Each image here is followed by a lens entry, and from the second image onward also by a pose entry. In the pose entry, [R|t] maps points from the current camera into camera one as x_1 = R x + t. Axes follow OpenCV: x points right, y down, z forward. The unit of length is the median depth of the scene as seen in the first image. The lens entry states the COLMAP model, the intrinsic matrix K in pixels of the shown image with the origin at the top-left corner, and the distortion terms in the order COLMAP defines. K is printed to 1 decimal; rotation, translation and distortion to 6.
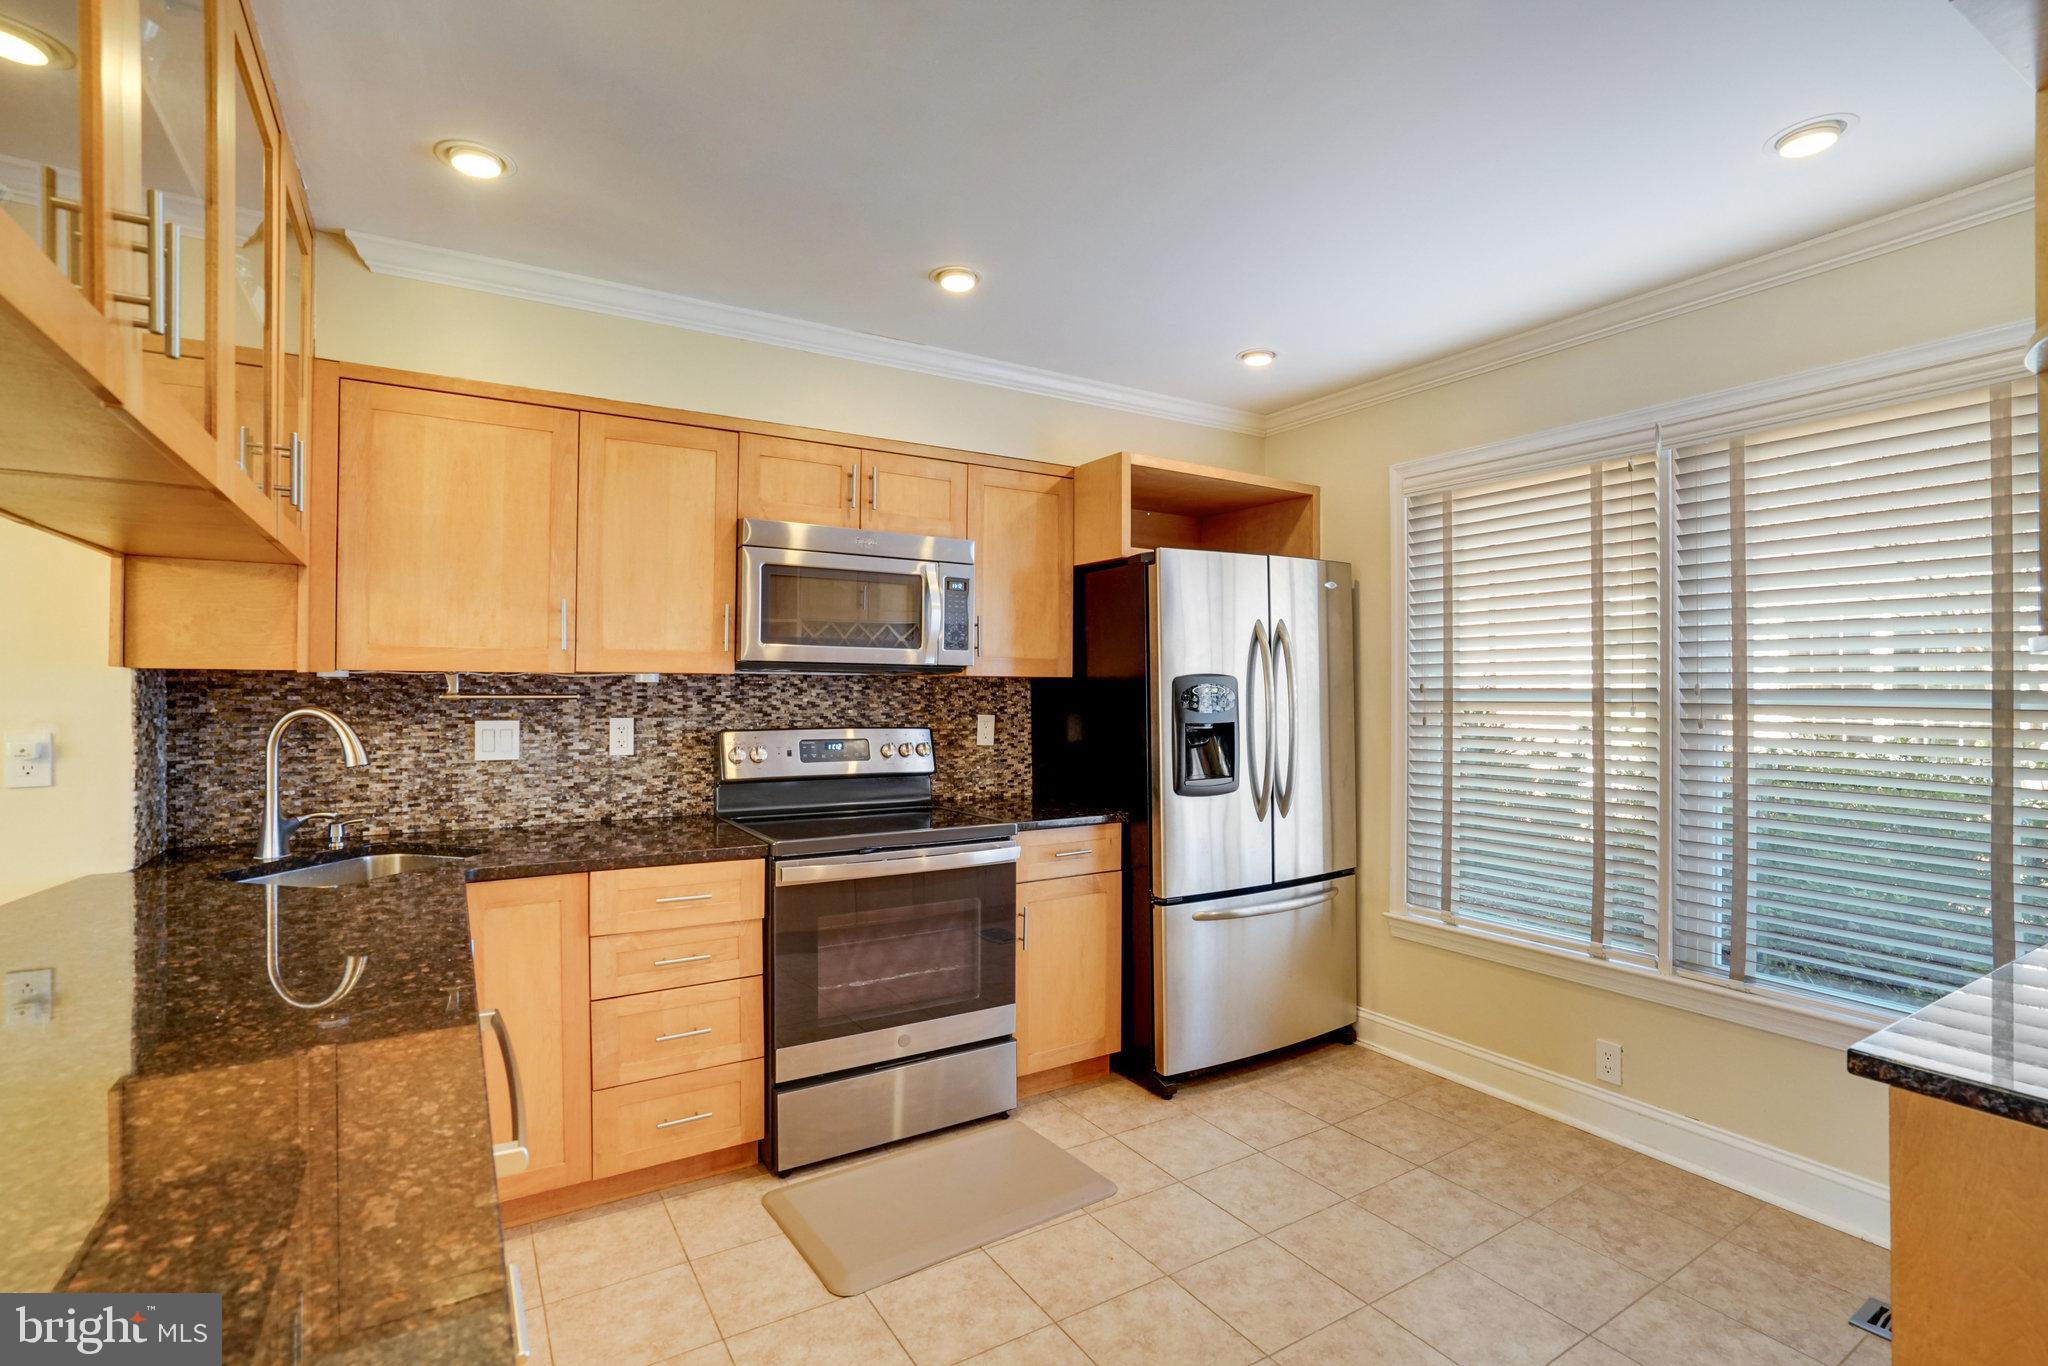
lens RADIAL K [[939.6, 0, 1031.5], [0, 939.6, 683.2], [0, 0, 1]] dist [-0.027436, 0.007148]
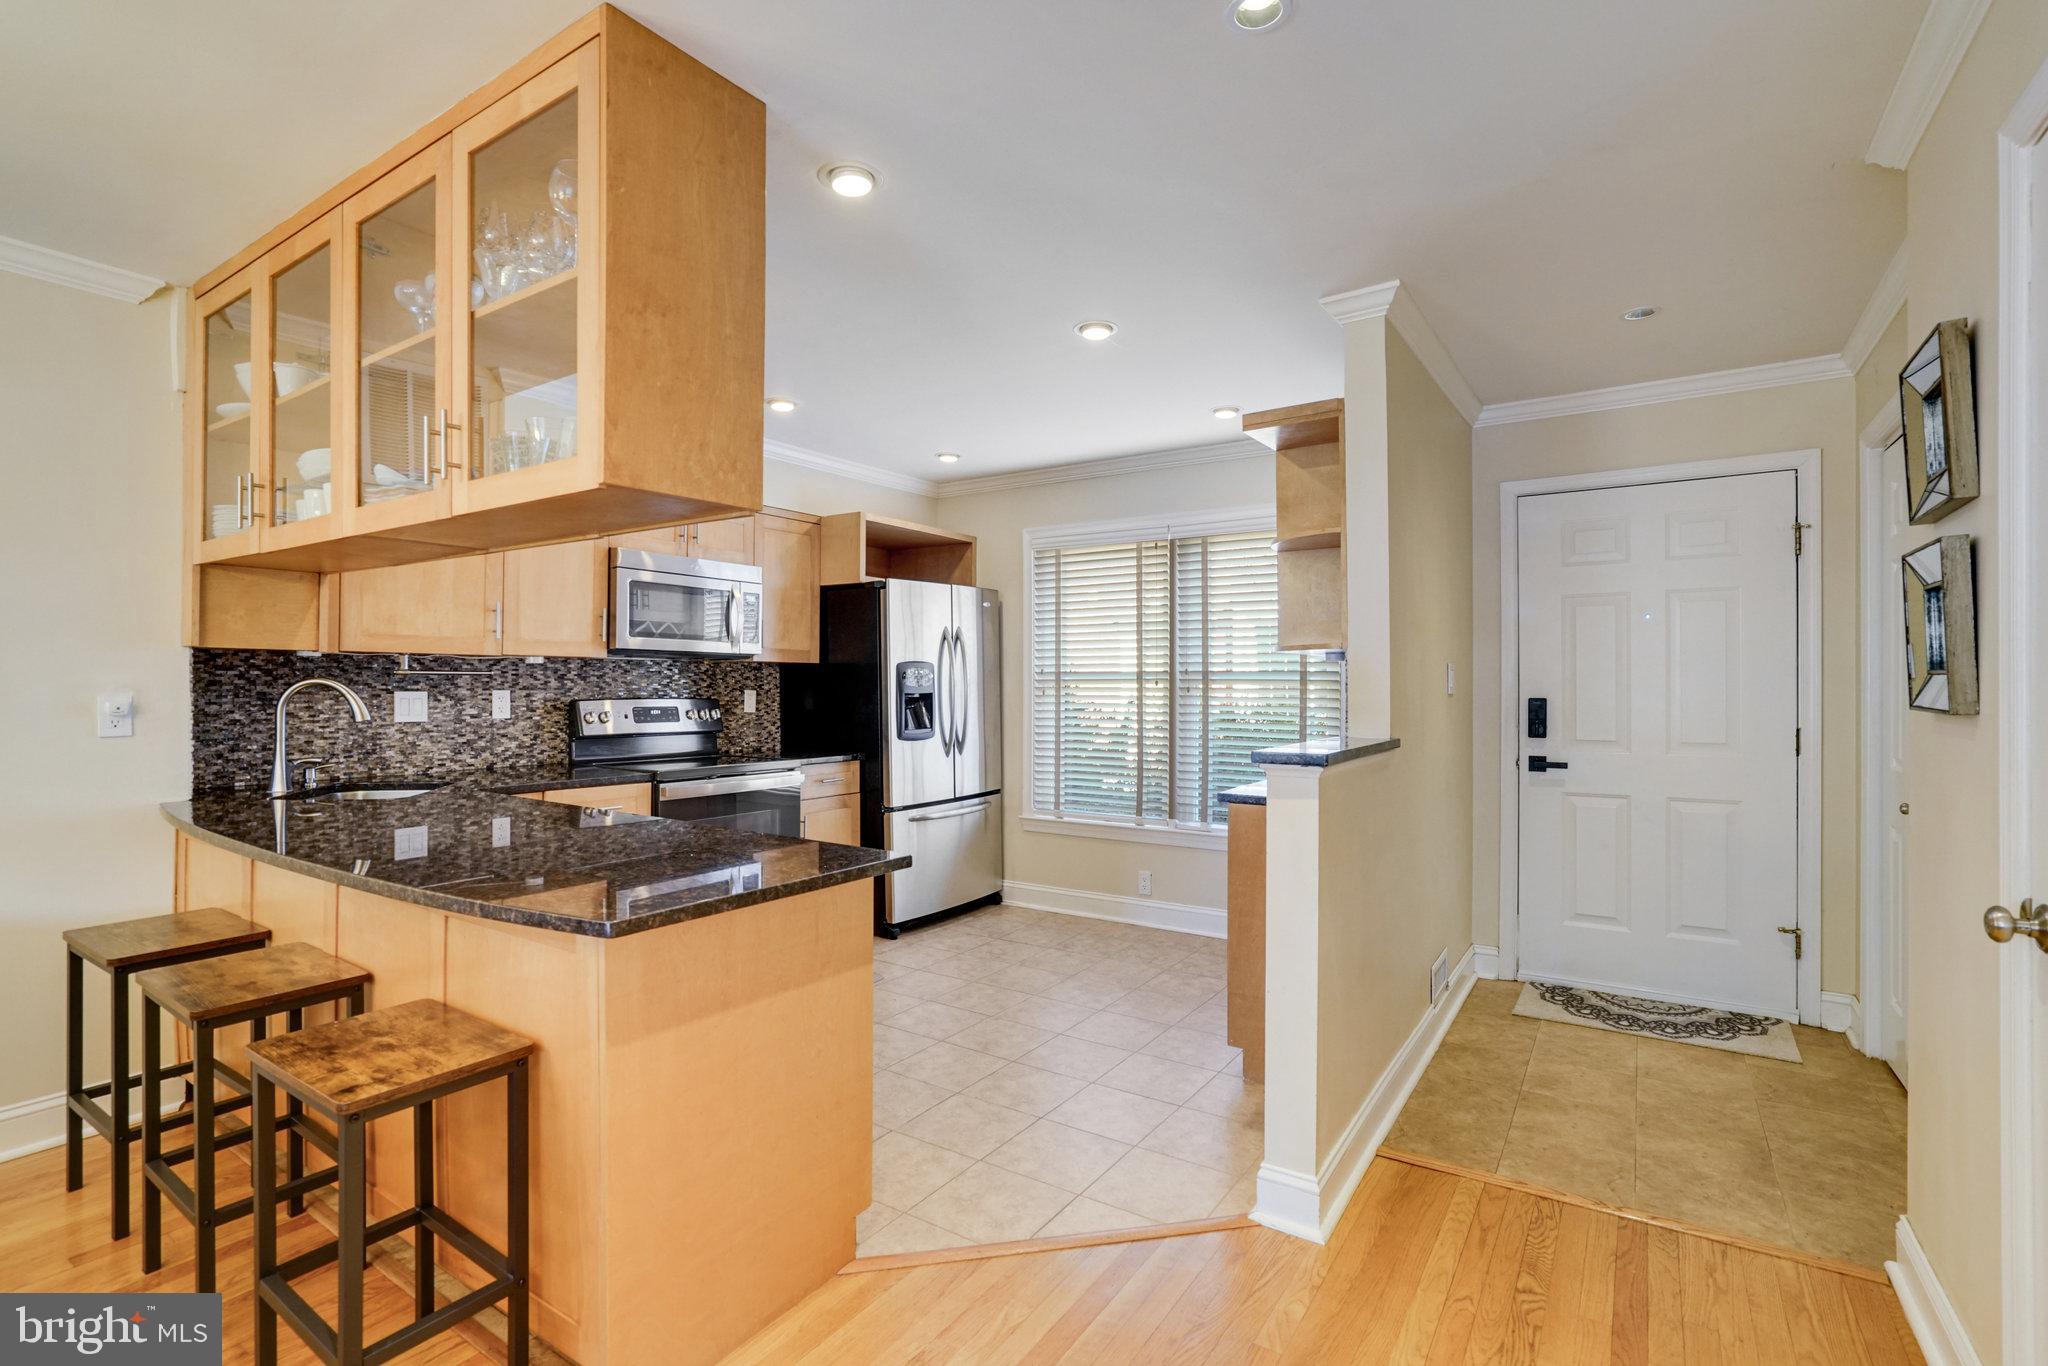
lens RADIAL K [[939.6, 0, 1014.2], [0, 939.6, 678.7], [0, 0, 1]] dist [-0.027436, 0.007148]
pose [[0.914199, 0.001678, 0.405261, -0.310459], [-0.002992, 0.999992, 0.002608, 0.015329], [-0.405254, -0.003597, 0.914197, -0.500541]]
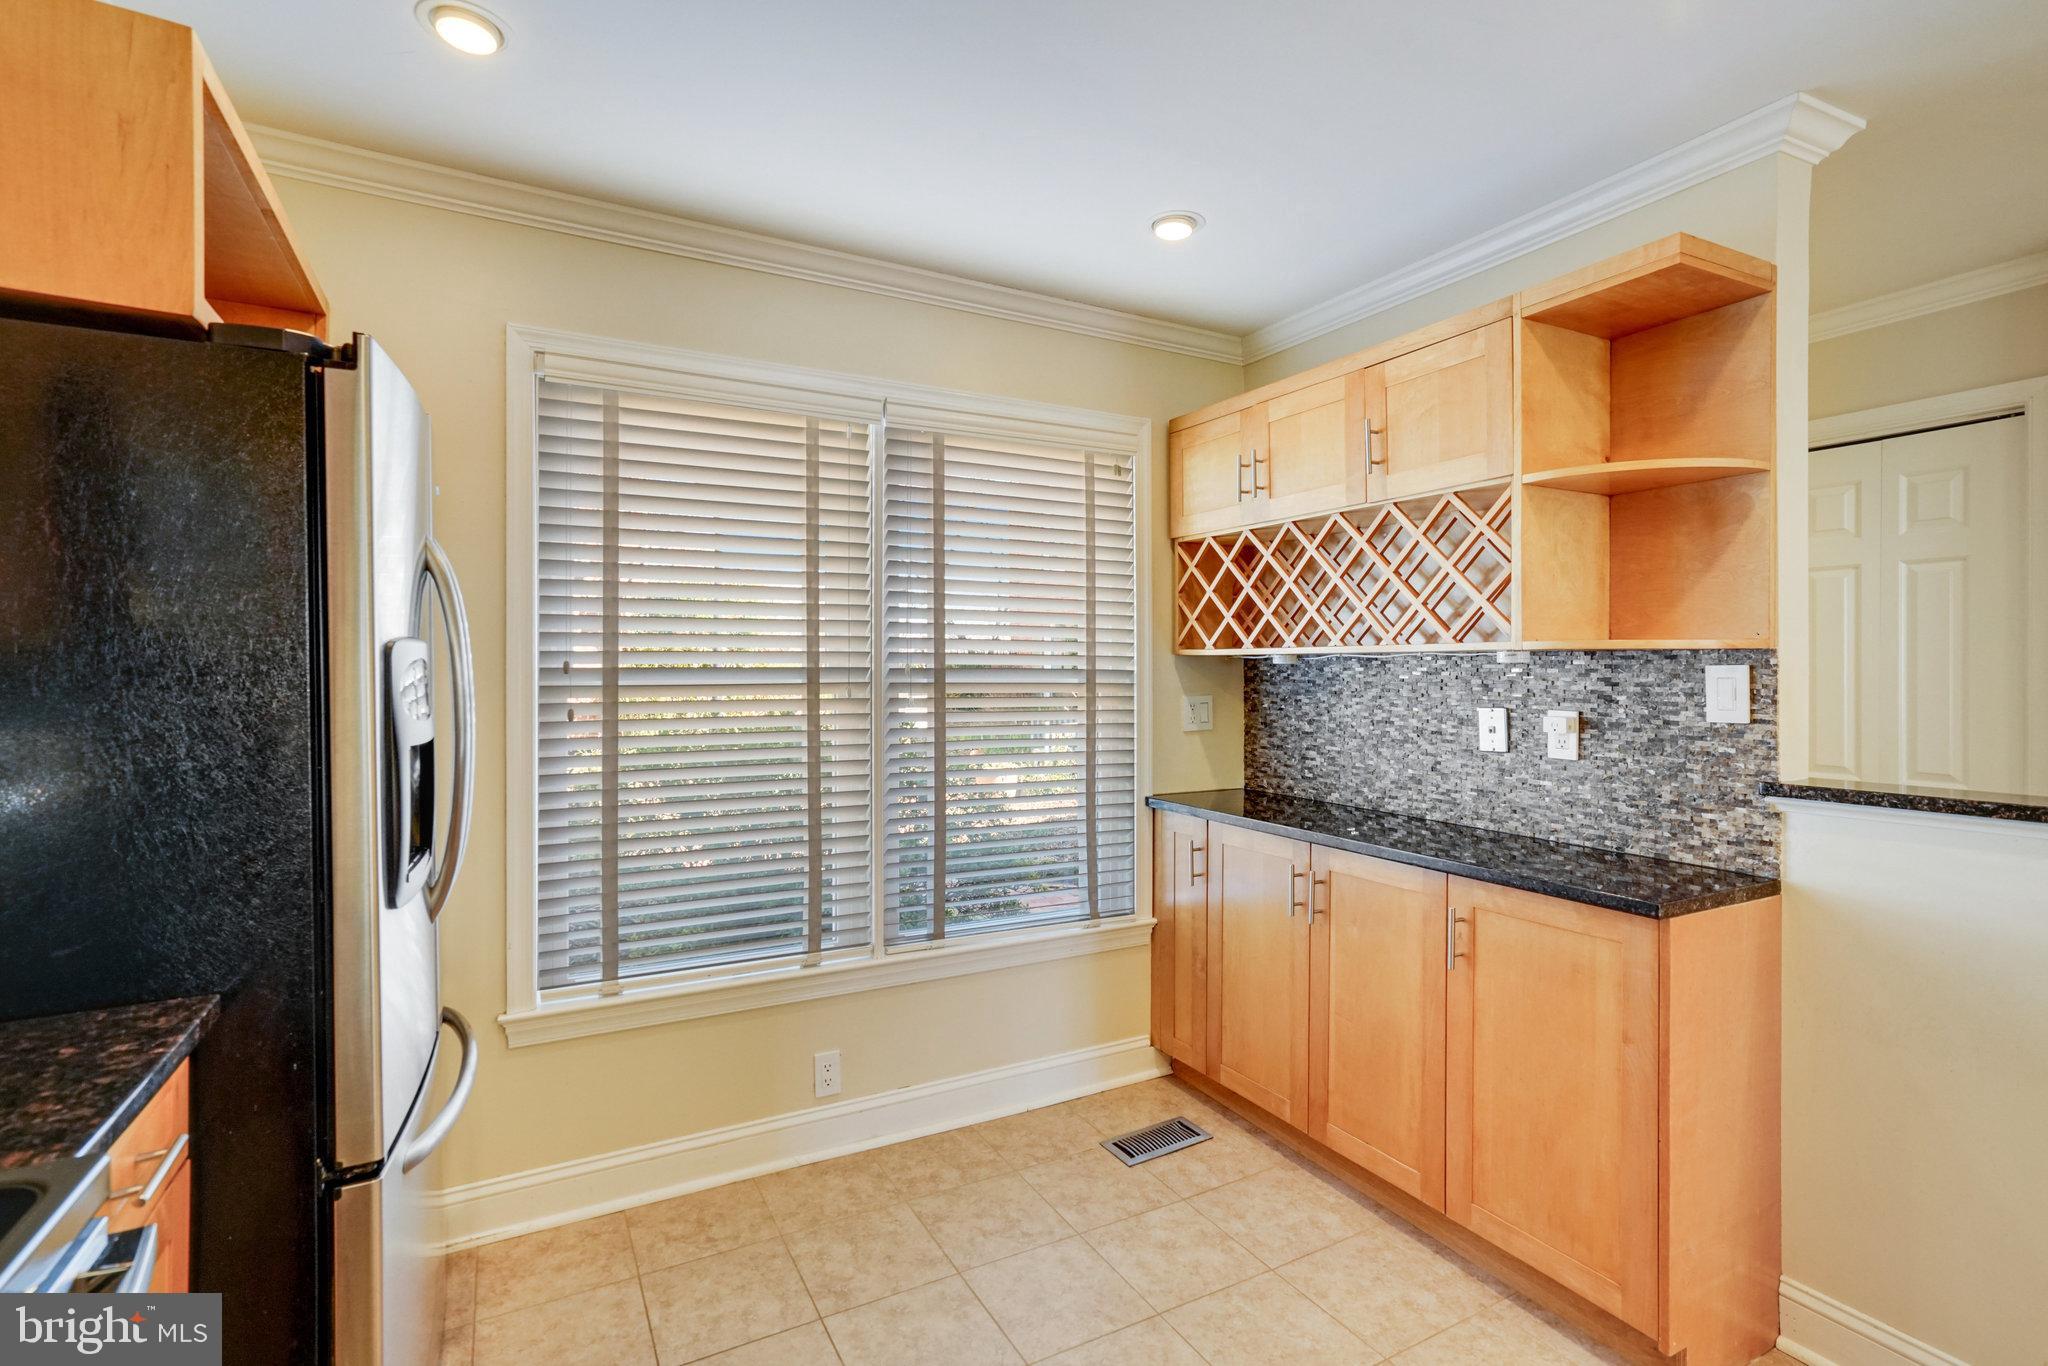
lens RADIAL K [[939.6, 0, 1010.5], [0, 939.6, 663.7], [0, 0, 1]] dist [-0.027436, 0.007148]
pose [[0.075562, 0.003261, 0.997136, -0.271943], [-0.003003, 0.999991, -0.003043, 0.003798], [-0.997137, -0.002765, 0.075572, 0.711246]]
